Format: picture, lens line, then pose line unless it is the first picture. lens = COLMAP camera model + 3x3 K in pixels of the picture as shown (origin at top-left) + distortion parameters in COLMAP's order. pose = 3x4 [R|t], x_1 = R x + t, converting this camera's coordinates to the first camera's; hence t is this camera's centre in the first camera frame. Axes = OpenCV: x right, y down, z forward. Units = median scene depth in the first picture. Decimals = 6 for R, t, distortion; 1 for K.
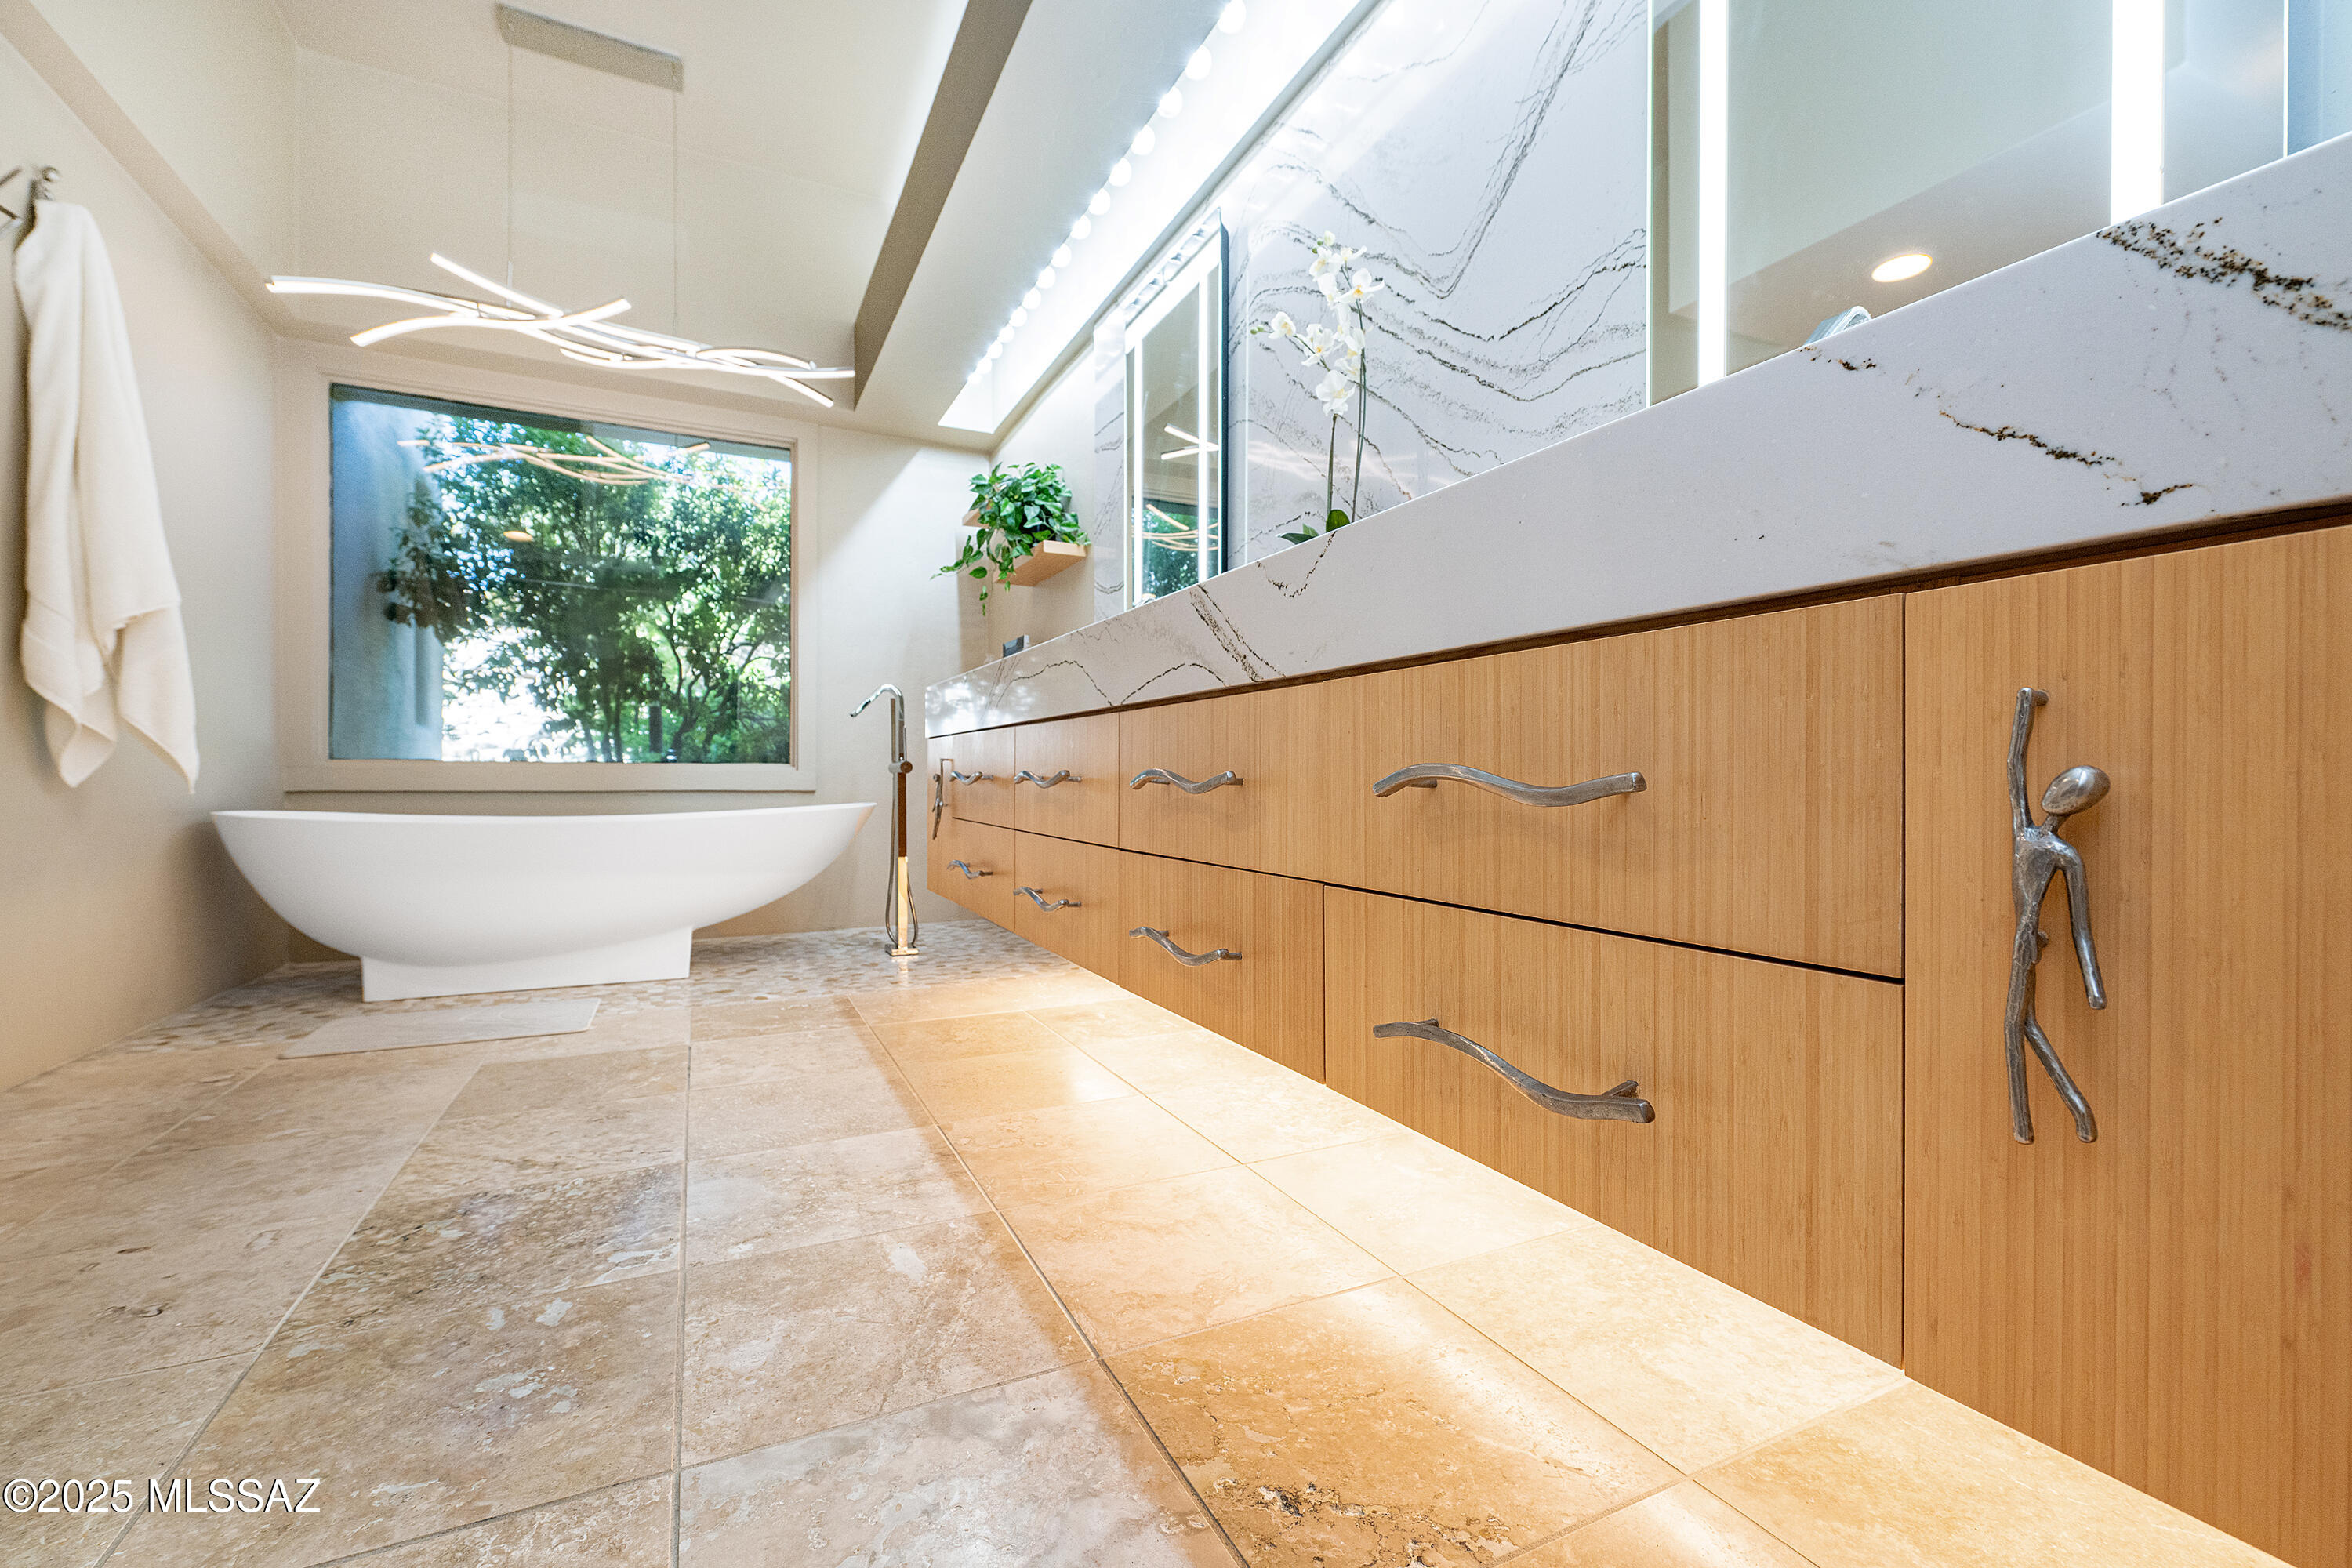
lens RADIAL K [[988.6, 0, 1189.7], [0, 988.6, 788.5], [0, 0, 1]] dist [0.000876, -0.000307]
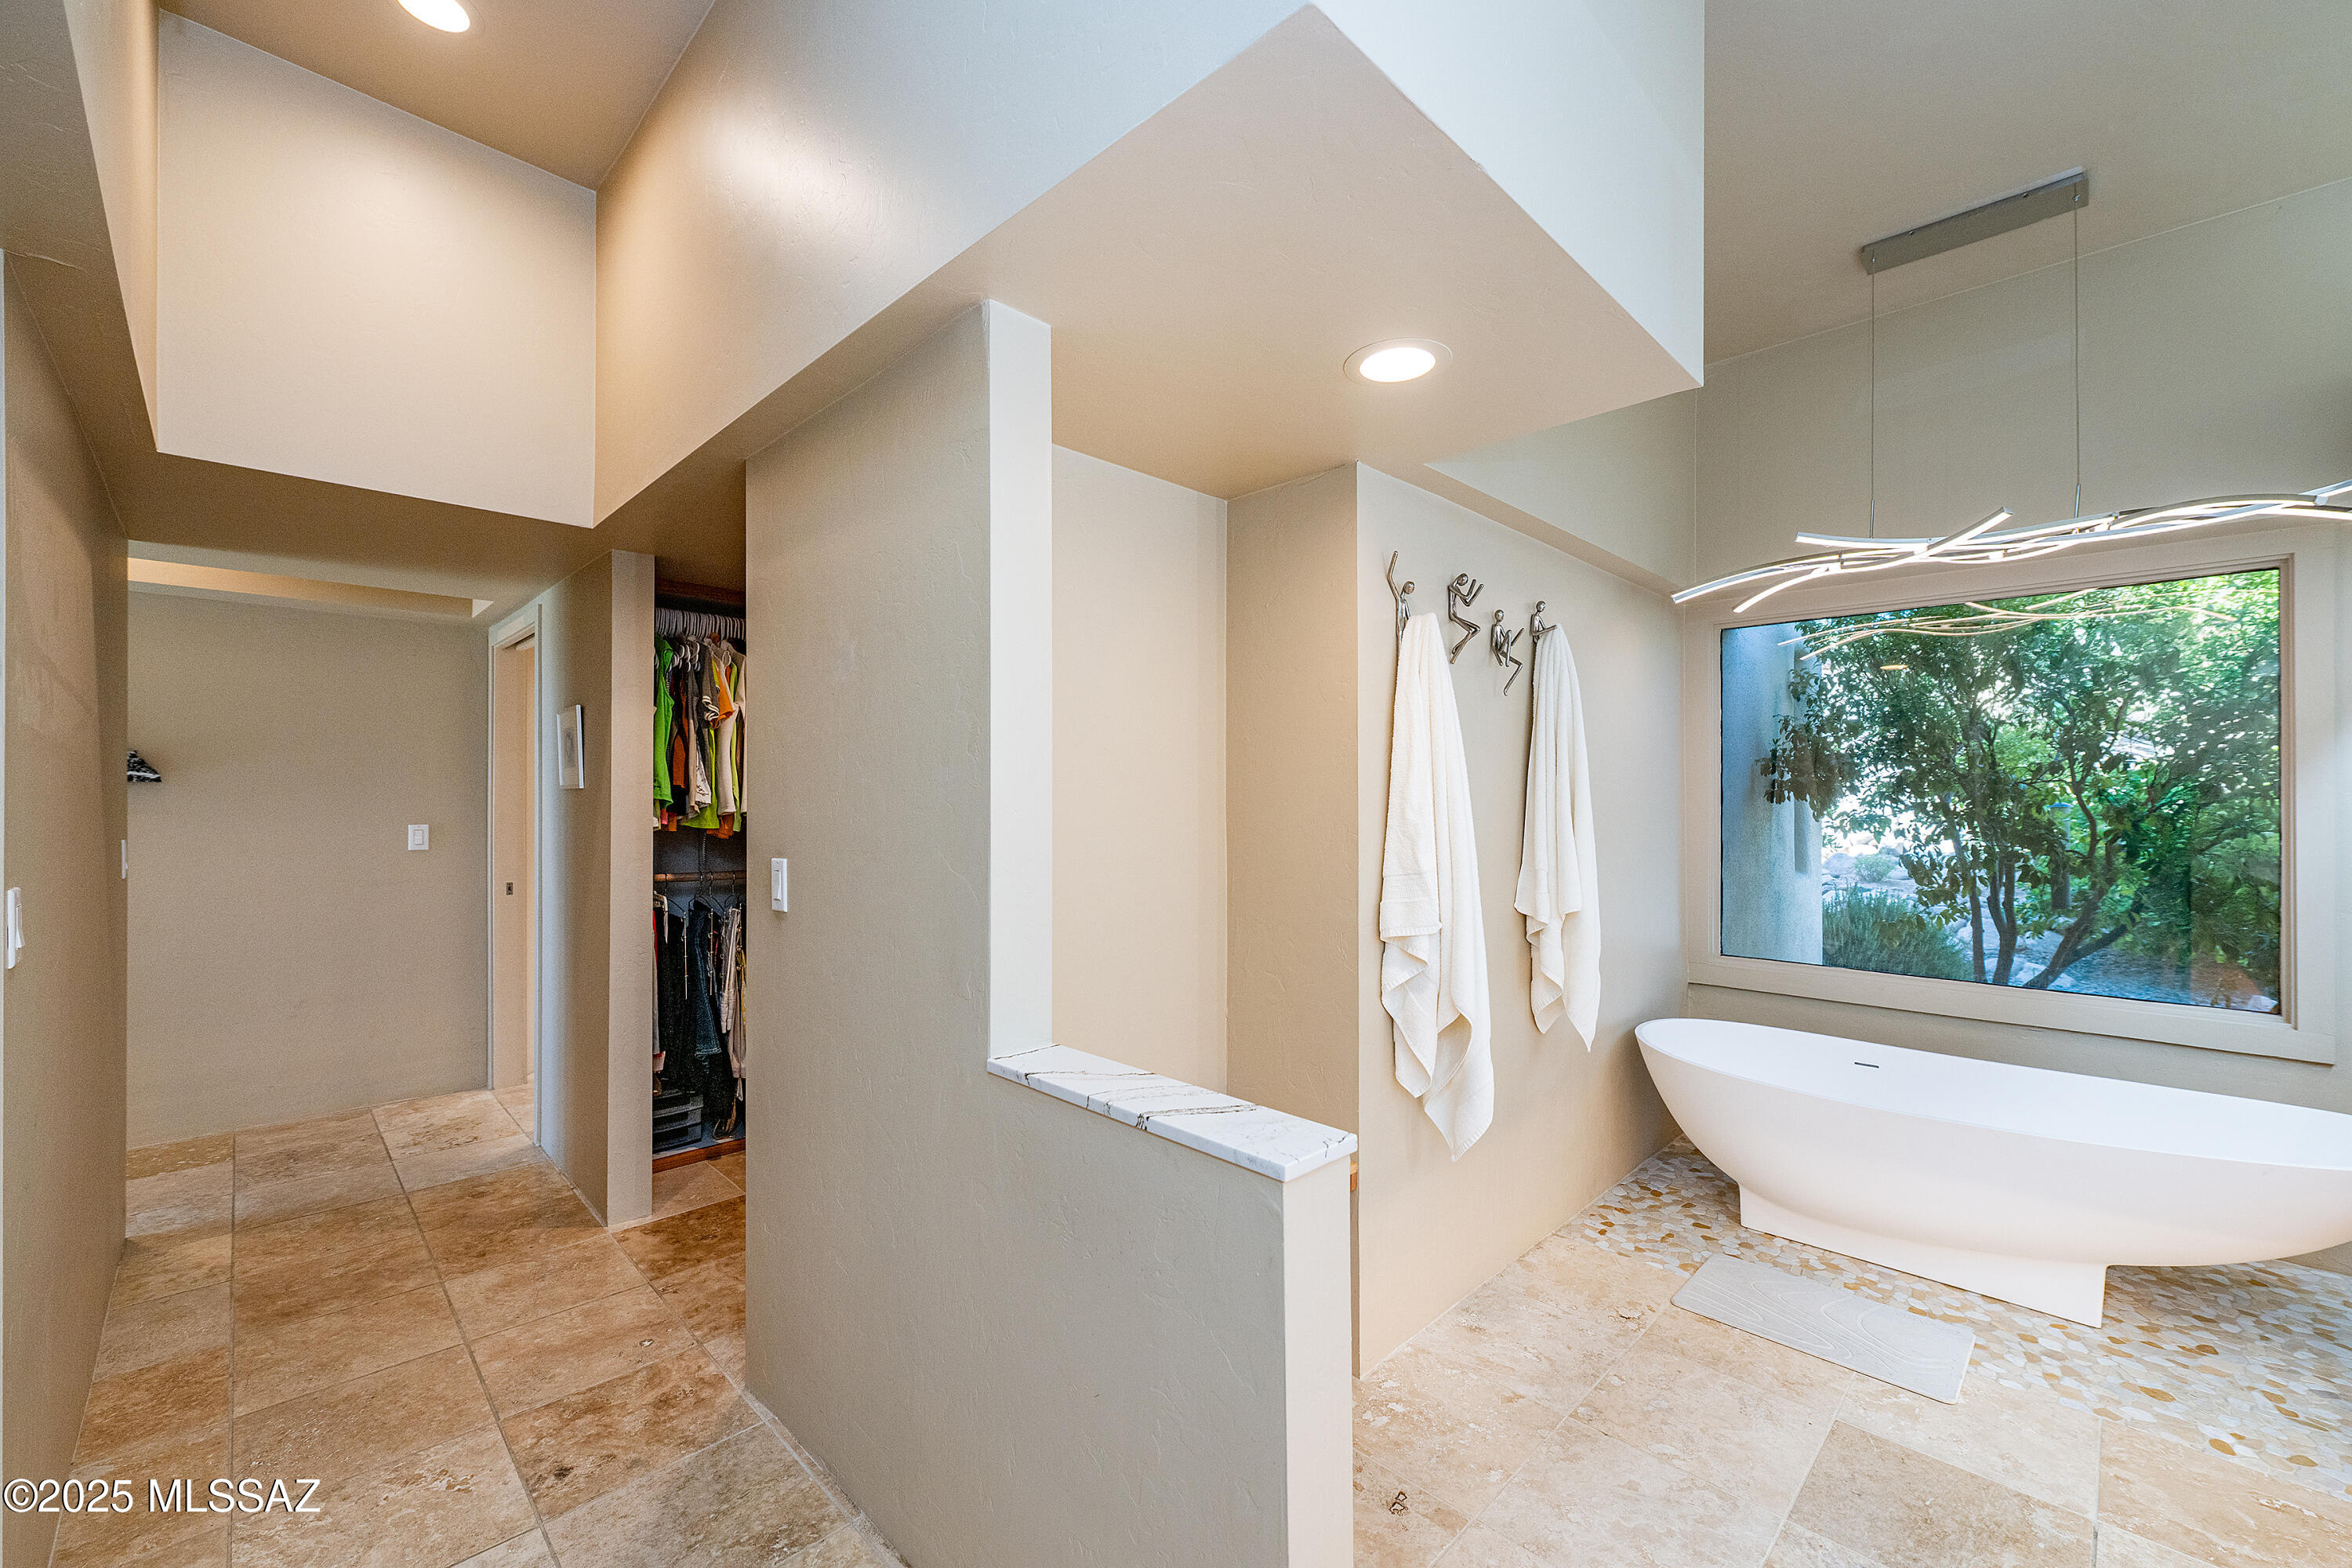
lens RADIAL K [[939.2, 0, 1190.6], [0, 939.2, 794.4], [0, 0, 1]] dist [0.001305, -0.000967]
pose [[0.316441, -0.004528, -0.948601, -0.022335], [-0.000716, 0.999987, -0.005012, -0.270740], [0.948612, 0.002265, 0.316434, 0.074081]]
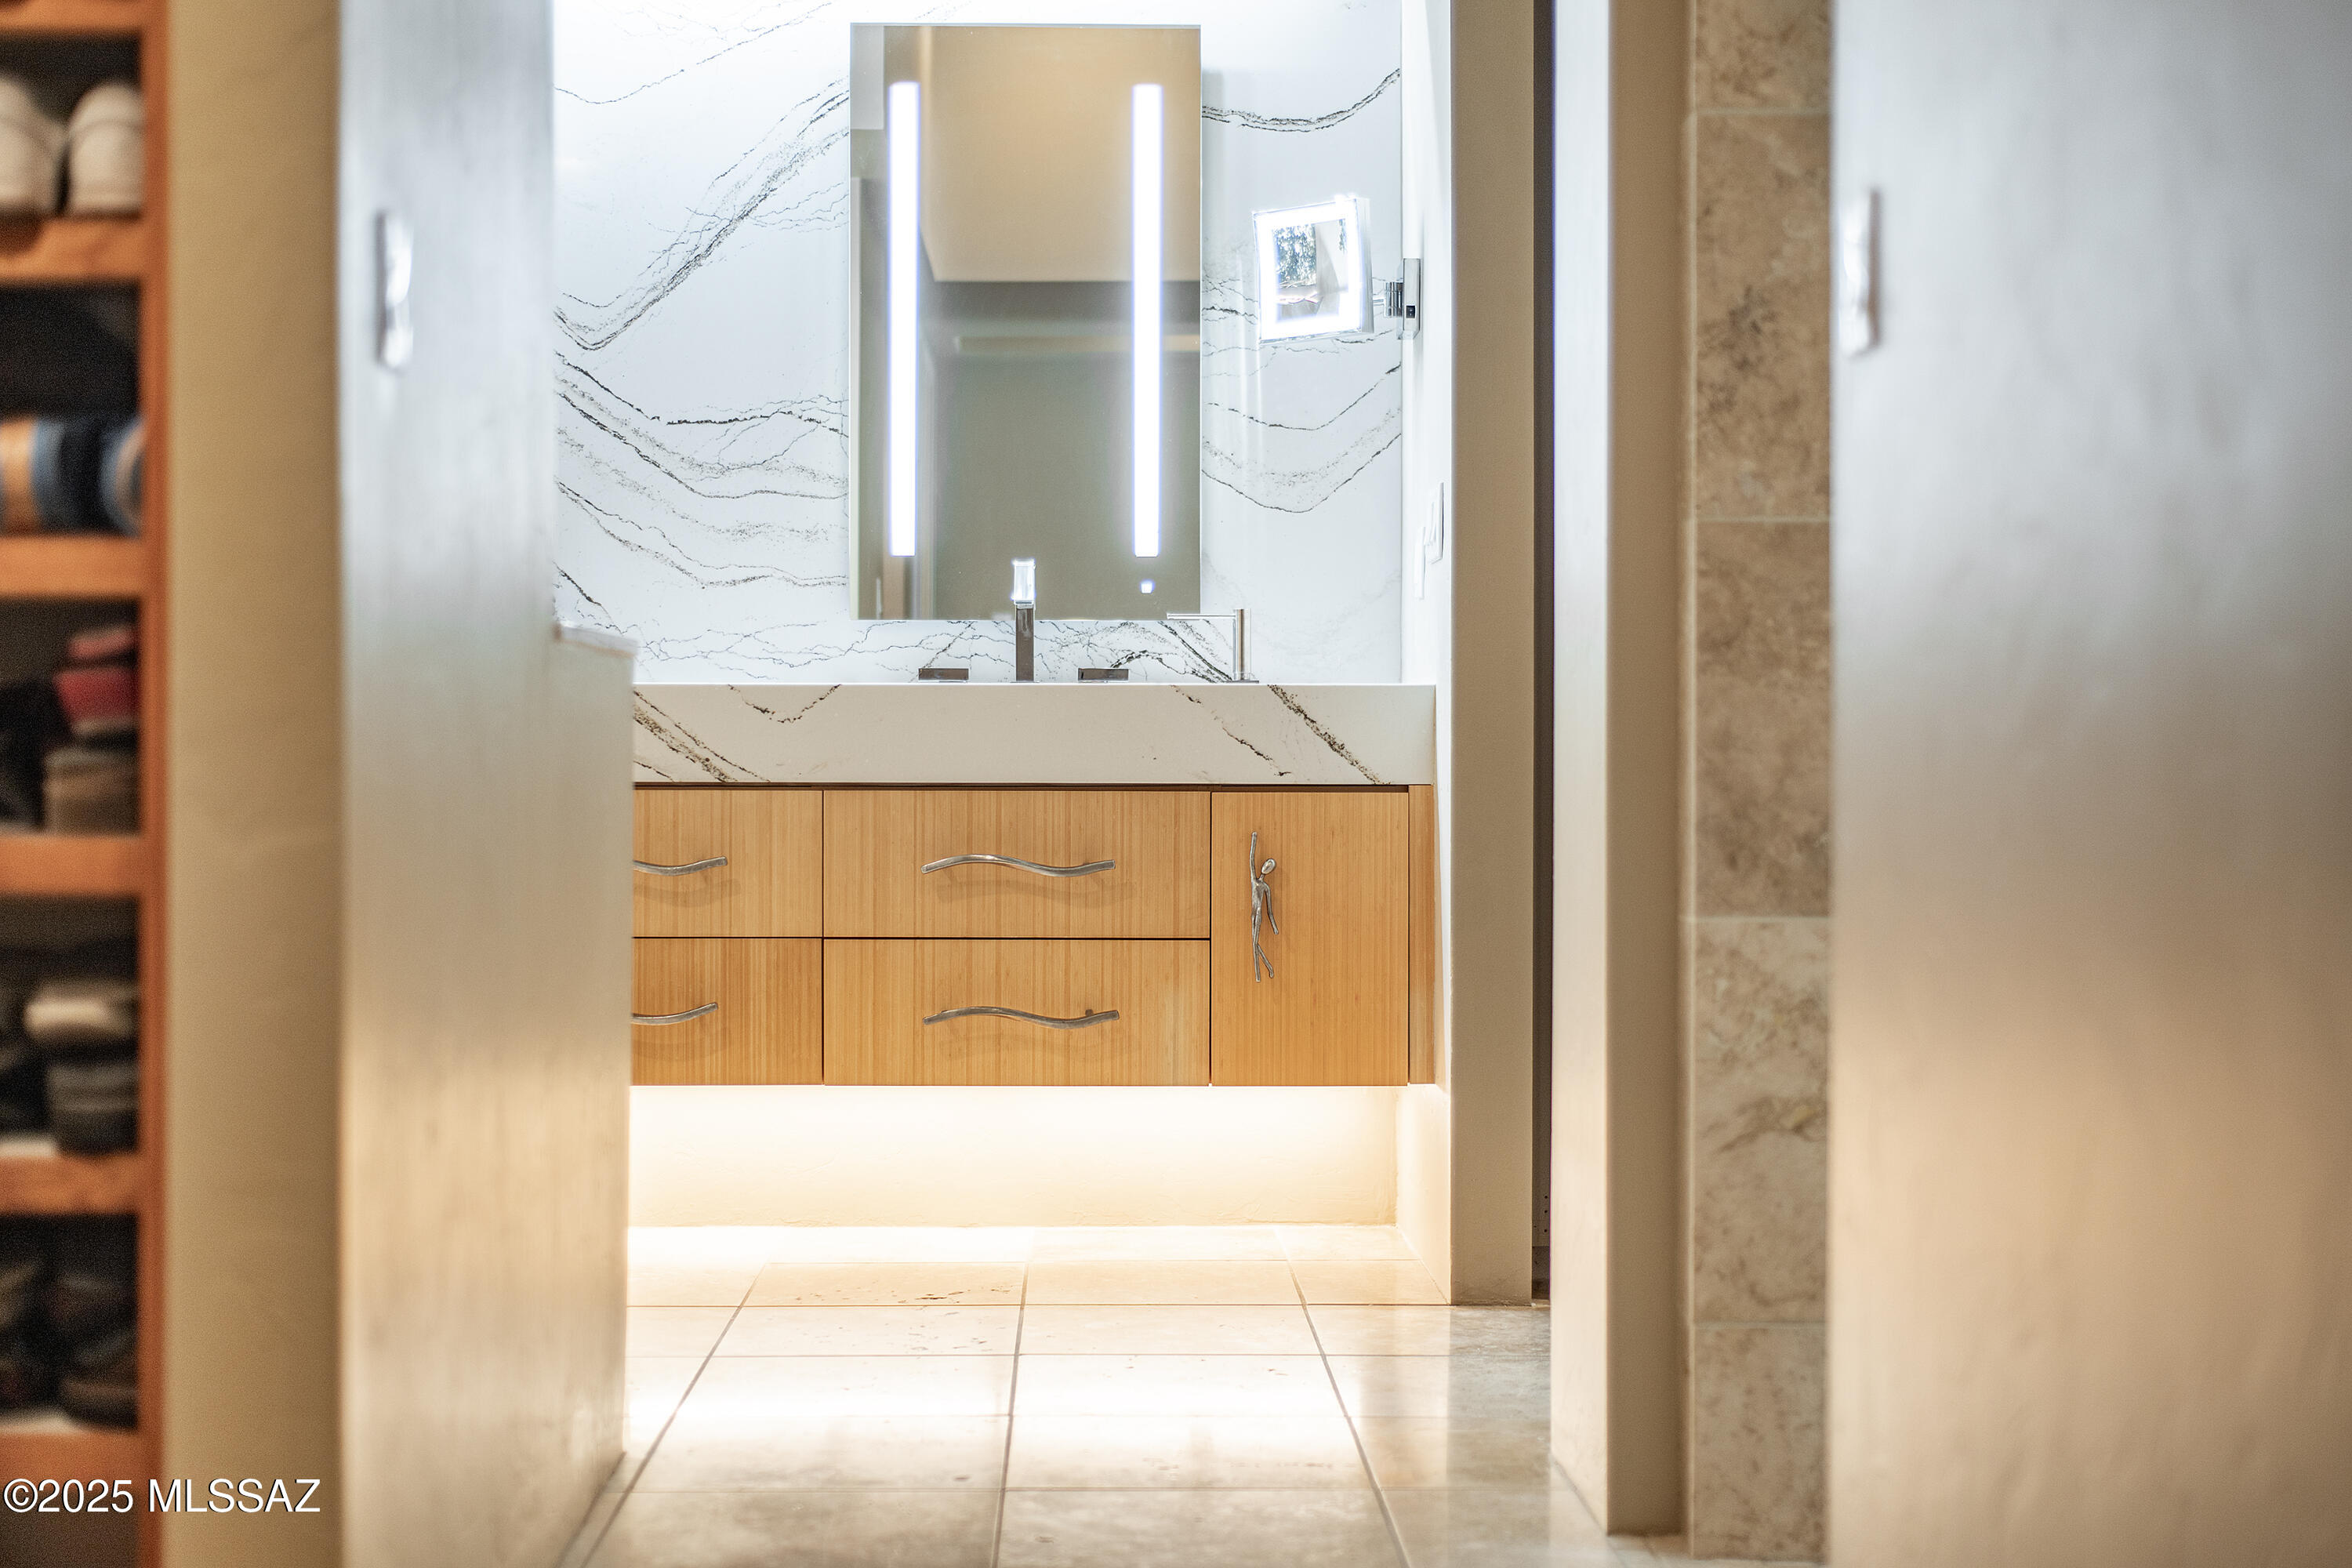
lens RADIAL K [[3476.4, 0, 1174.2], [0, 3476.4, 781.1], [0, 0, 1]] dist [-0.082801, 0.000000]
pose [[0.415575, -0.013845, 0.909454, -1.644238], [0.006636, 0.999904, 0.012189, -0.071900], [-0.909535, 0.000969, 0.415627, -0.587169]]
